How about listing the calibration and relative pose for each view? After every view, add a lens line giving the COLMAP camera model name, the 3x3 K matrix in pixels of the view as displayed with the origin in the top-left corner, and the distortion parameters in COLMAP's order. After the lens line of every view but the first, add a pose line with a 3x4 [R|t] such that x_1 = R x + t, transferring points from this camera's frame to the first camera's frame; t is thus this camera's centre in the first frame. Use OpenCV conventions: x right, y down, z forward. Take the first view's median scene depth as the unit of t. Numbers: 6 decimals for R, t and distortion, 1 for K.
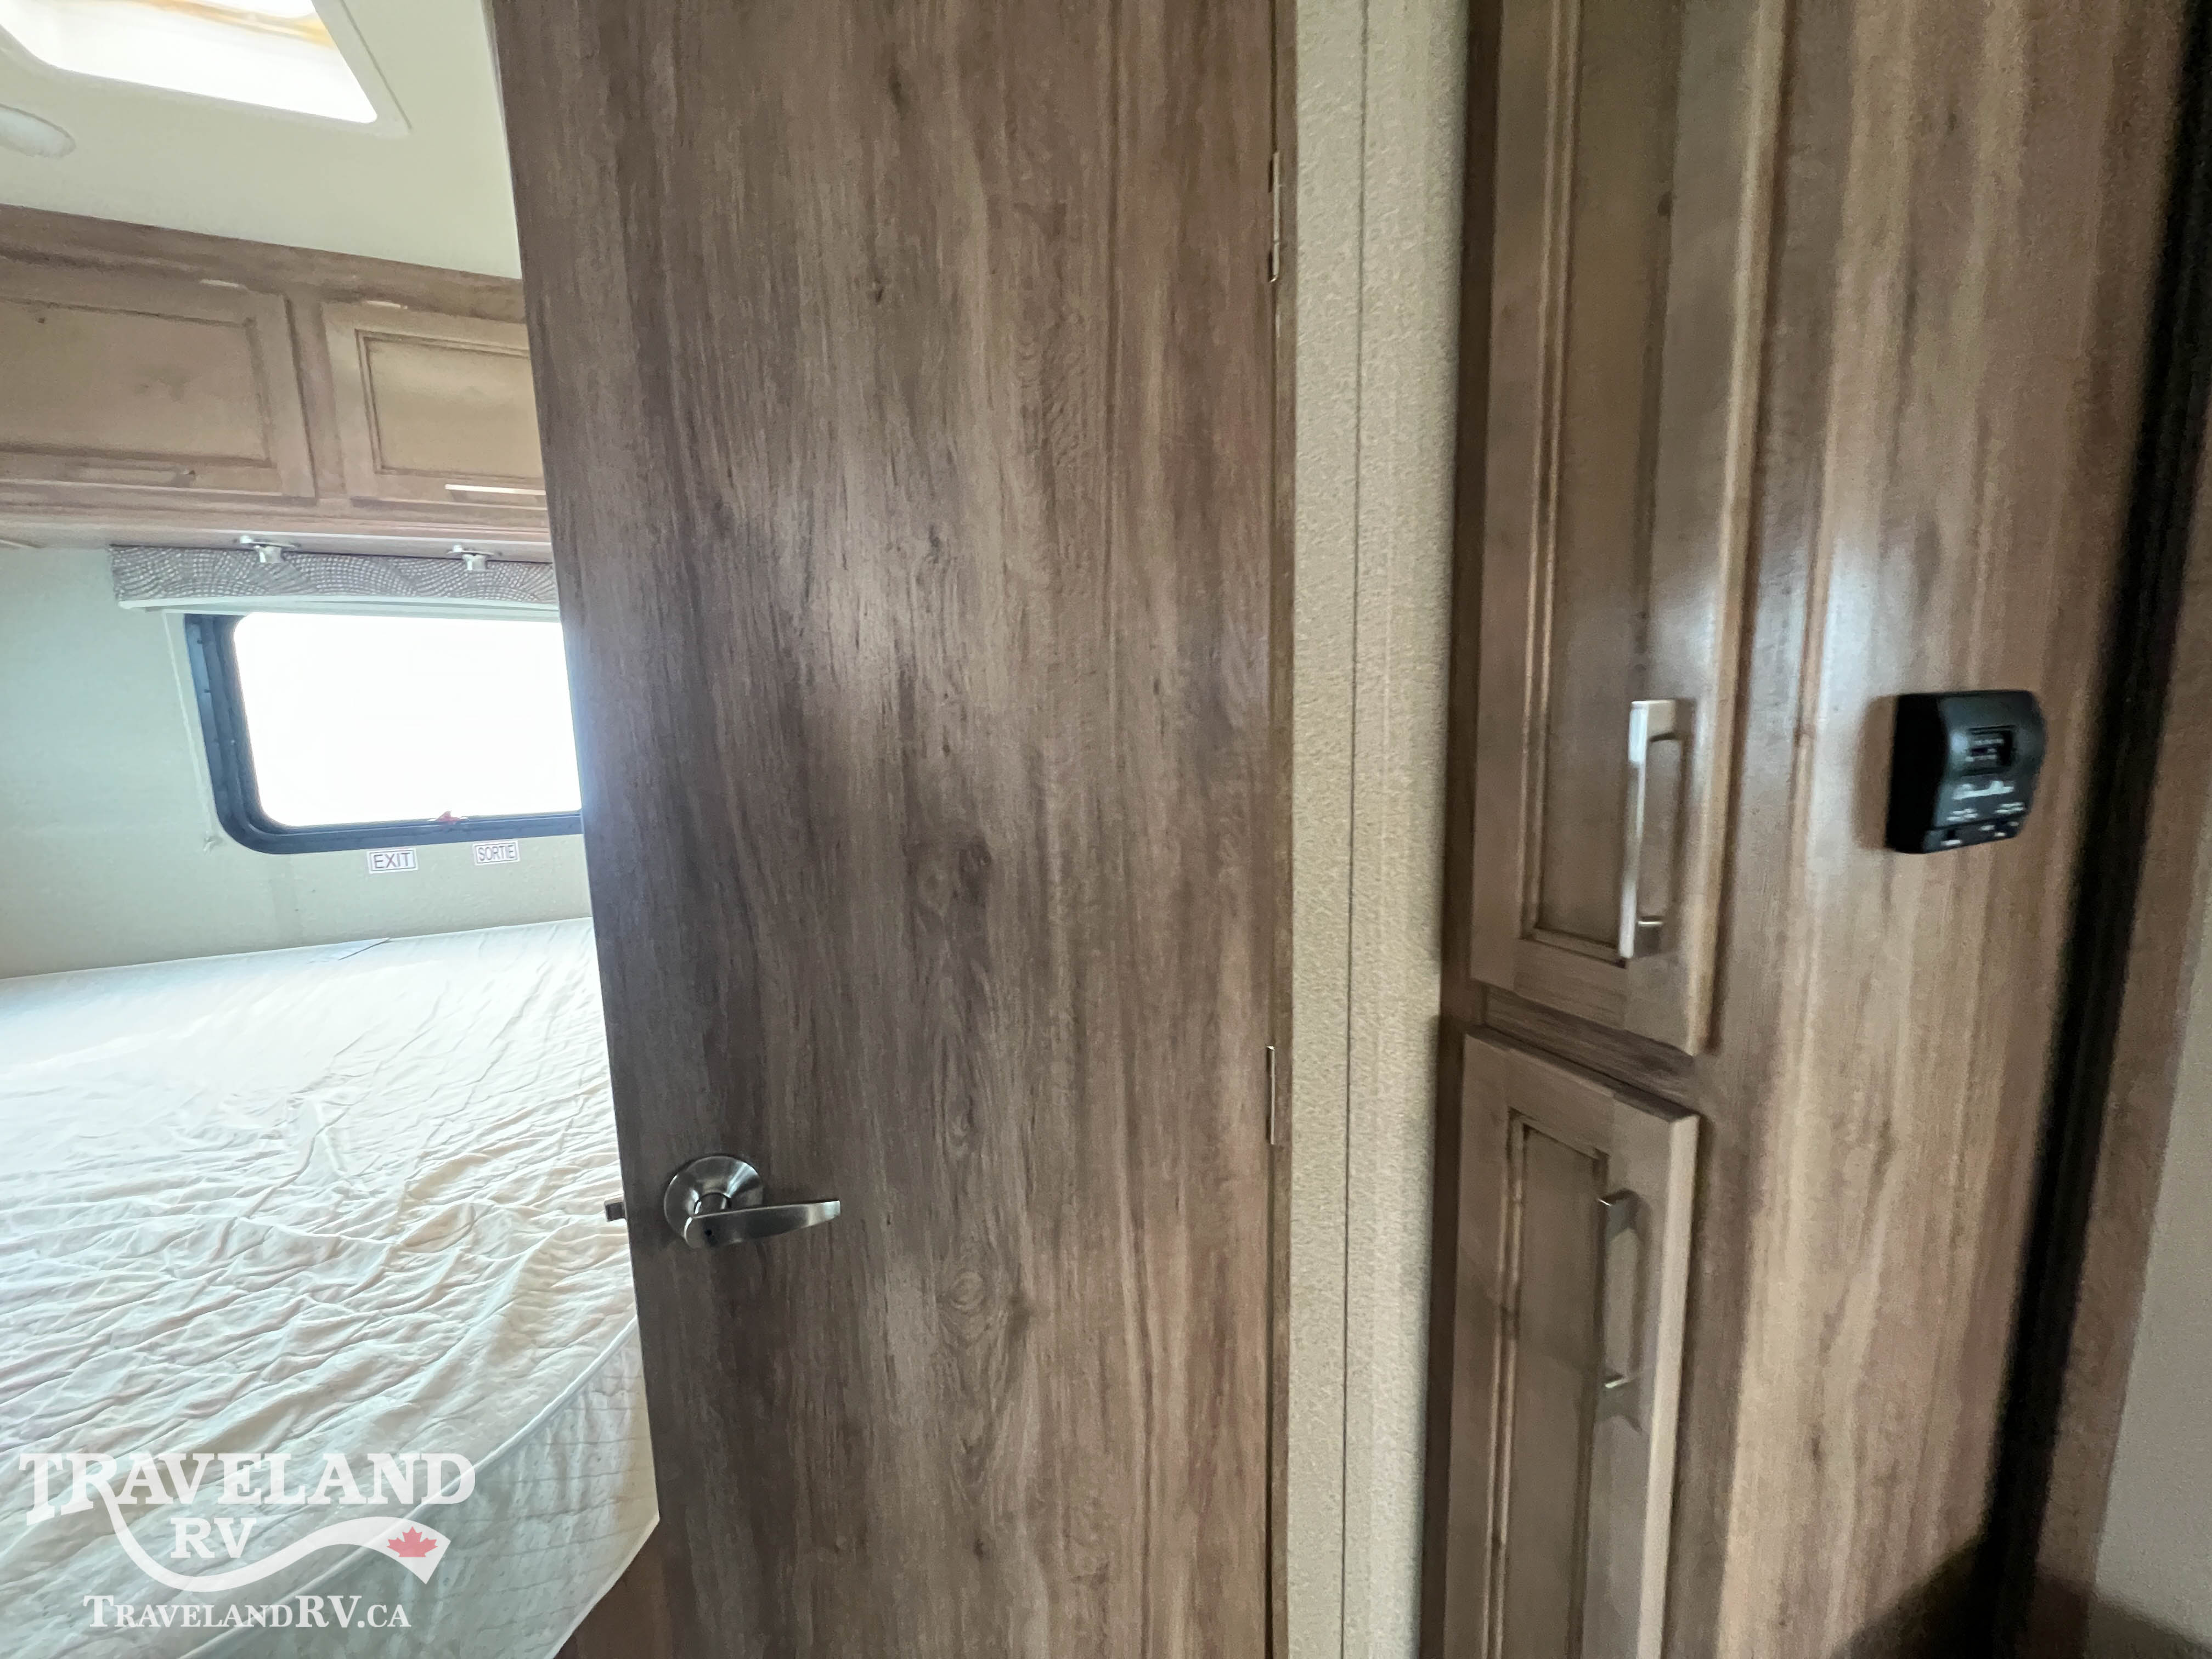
lens RADIAL K [[885.8, 0, 1105.0], [0, 885.8, 827.7], [0, 0, 1]] dist [-0.001930, 0.000078]
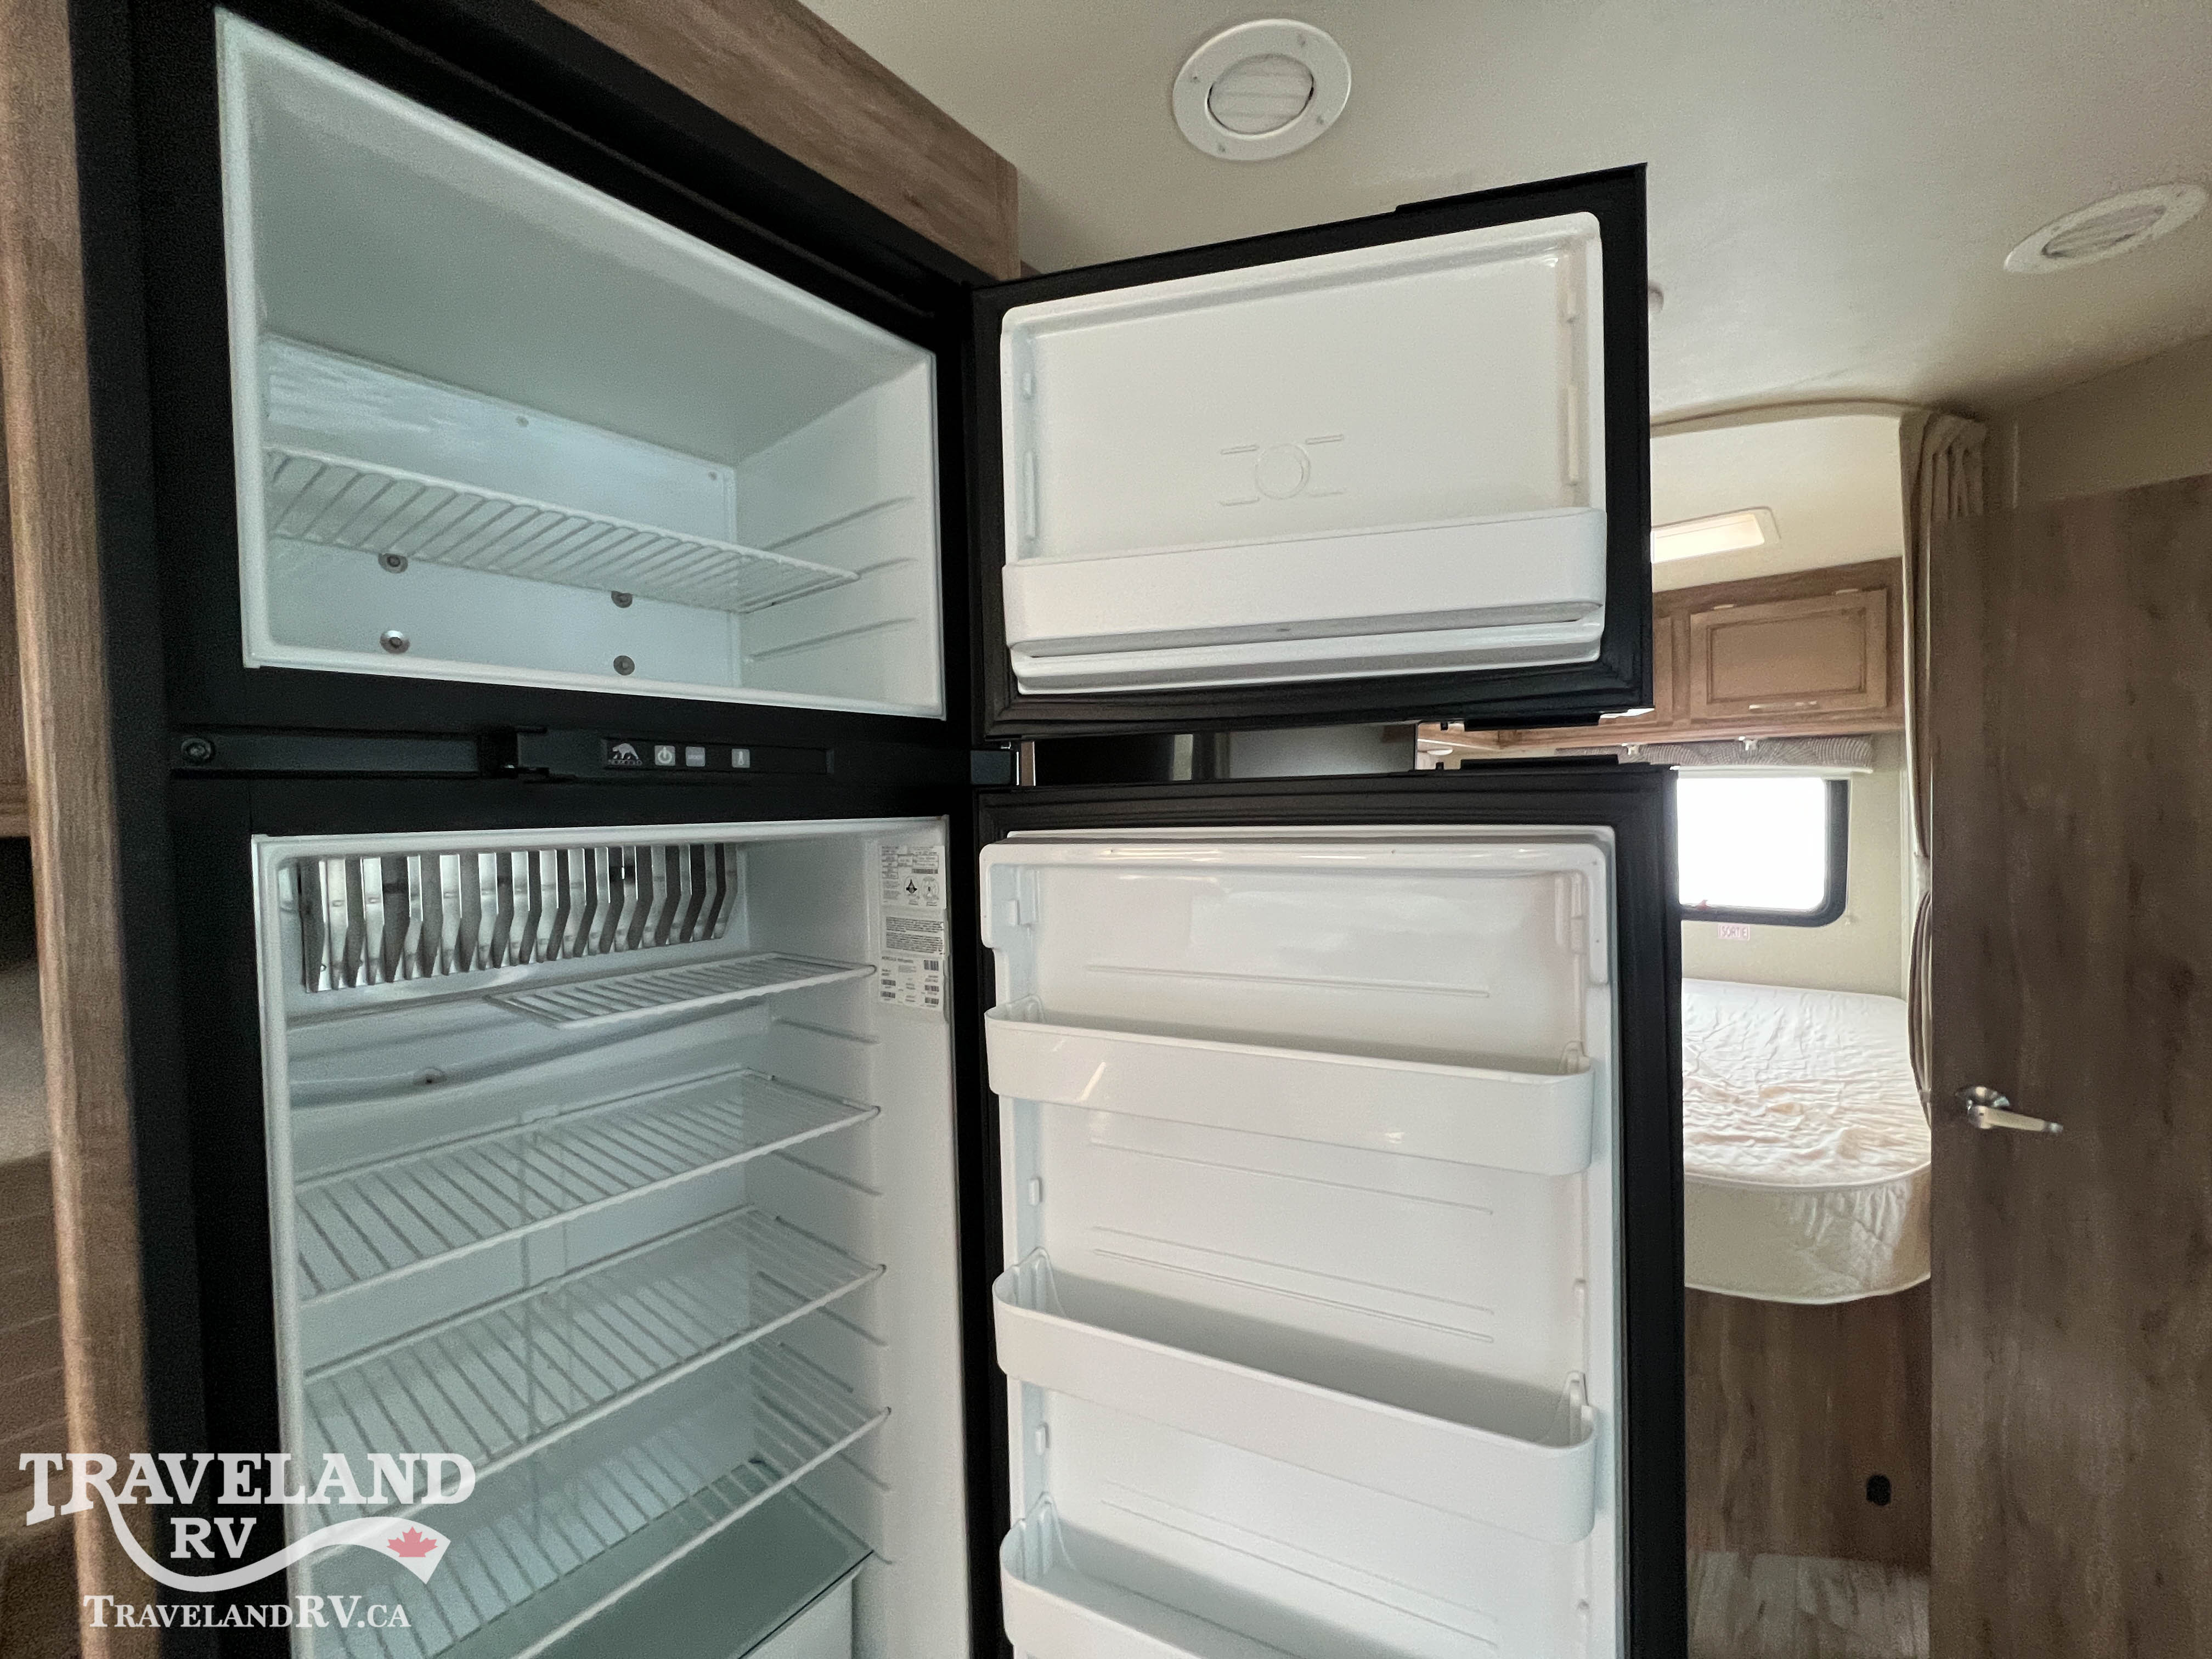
lens RADIAL K [[885.0, 0, 1103.2], [0, 885.0, 827.1], [0, 0, 1]] dist [-0.001630, 0.000445]
pose [[0.440492, 0.036934, -0.896996, 0.378616], [-0.122985, 0.992216, -0.019540, 0.028631], [0.889293, 0.118924, 0.441606, -1.394954]]
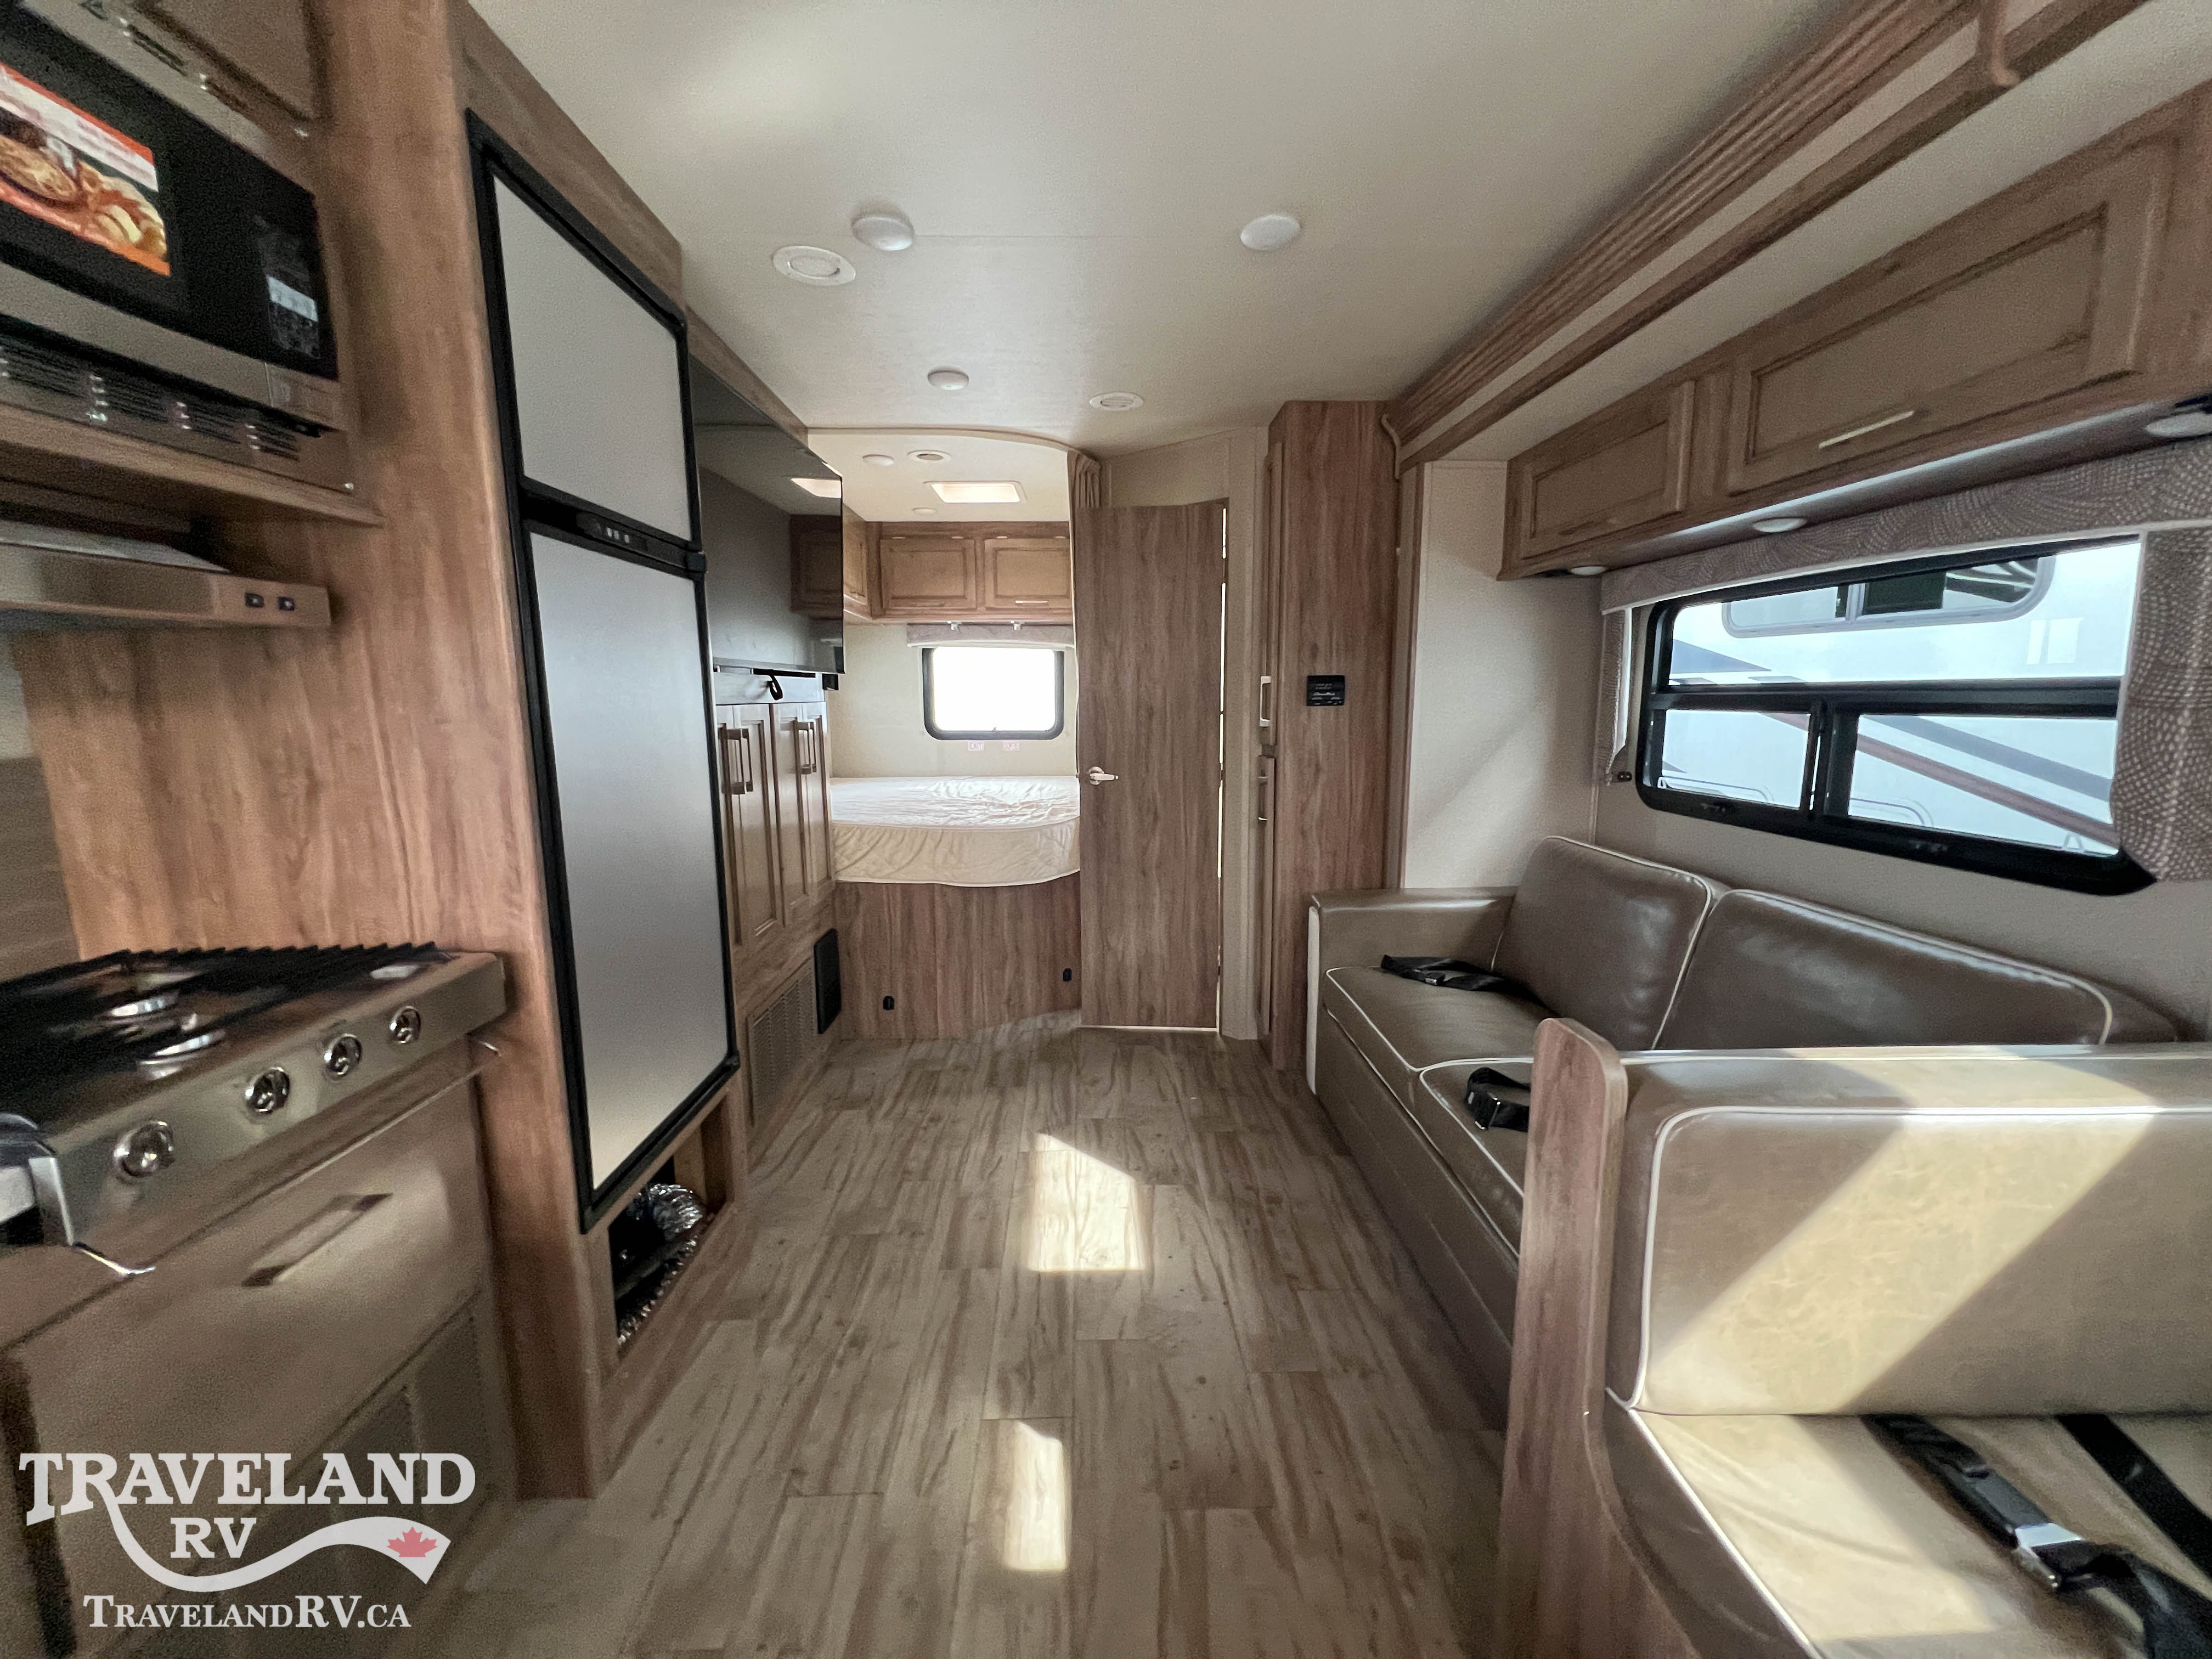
lens RADIAL K [[880.2, 0, 1106.3], [0, 880.2, 829.6], [0, 0, 1]] dist [-0.001585, -0.000145]
pose [[0.921552, 0.076520, -0.380639, 1.091418], [-0.075149, 0.997001, 0.018488, 0.445466], [0.380912, 0.011567, 0.924539, -2.535109]]
